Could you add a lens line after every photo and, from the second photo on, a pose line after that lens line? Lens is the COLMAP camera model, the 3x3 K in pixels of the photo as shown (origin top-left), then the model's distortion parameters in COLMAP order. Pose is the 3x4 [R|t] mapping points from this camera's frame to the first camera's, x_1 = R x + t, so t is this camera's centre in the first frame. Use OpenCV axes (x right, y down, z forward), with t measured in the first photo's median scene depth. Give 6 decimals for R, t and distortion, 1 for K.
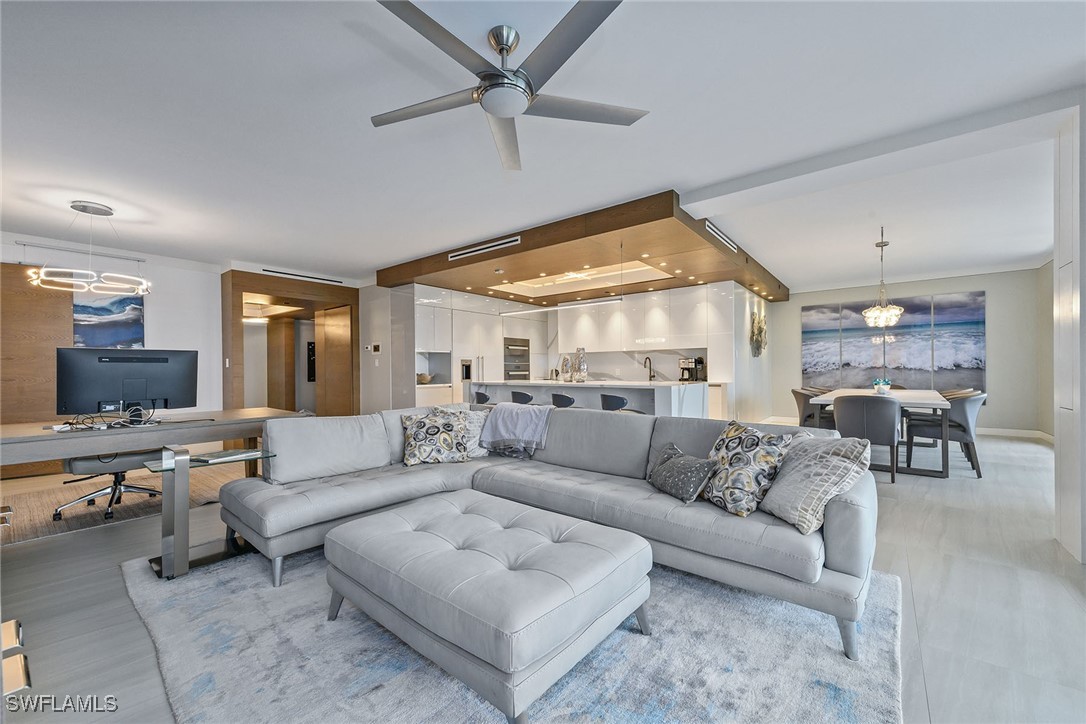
lens RADIAL K [[409.6, 0, 547.5], [0, 409.6, 364.7], [0, 0, 1]] dist [0.001436, 0.000182]
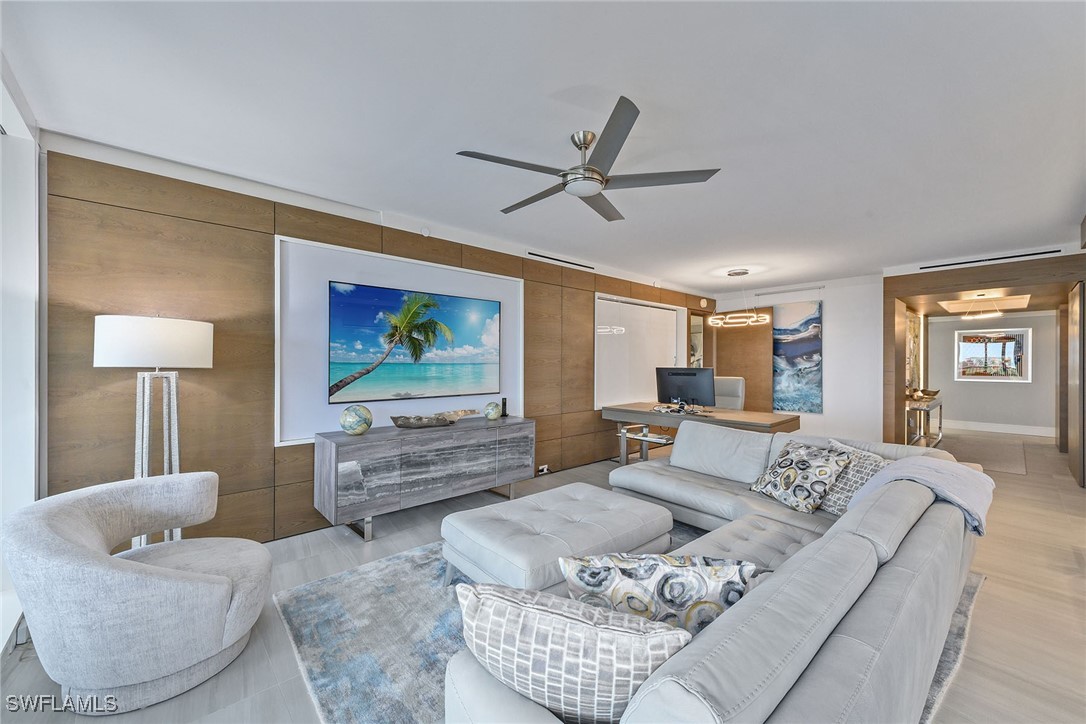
lens RADIAL K [[409.6, 0, 547.5], [0, 409.6, 364.7], [0, 0, 1]] dist [0.001436, 0.000182]
pose [[-0.133232, 0.009315, -0.991041, 0.371840], [0.006766, 0.999941, 0.008489, -0.034828], [0.991062, -0.005575, -0.133287, 0.342057]]
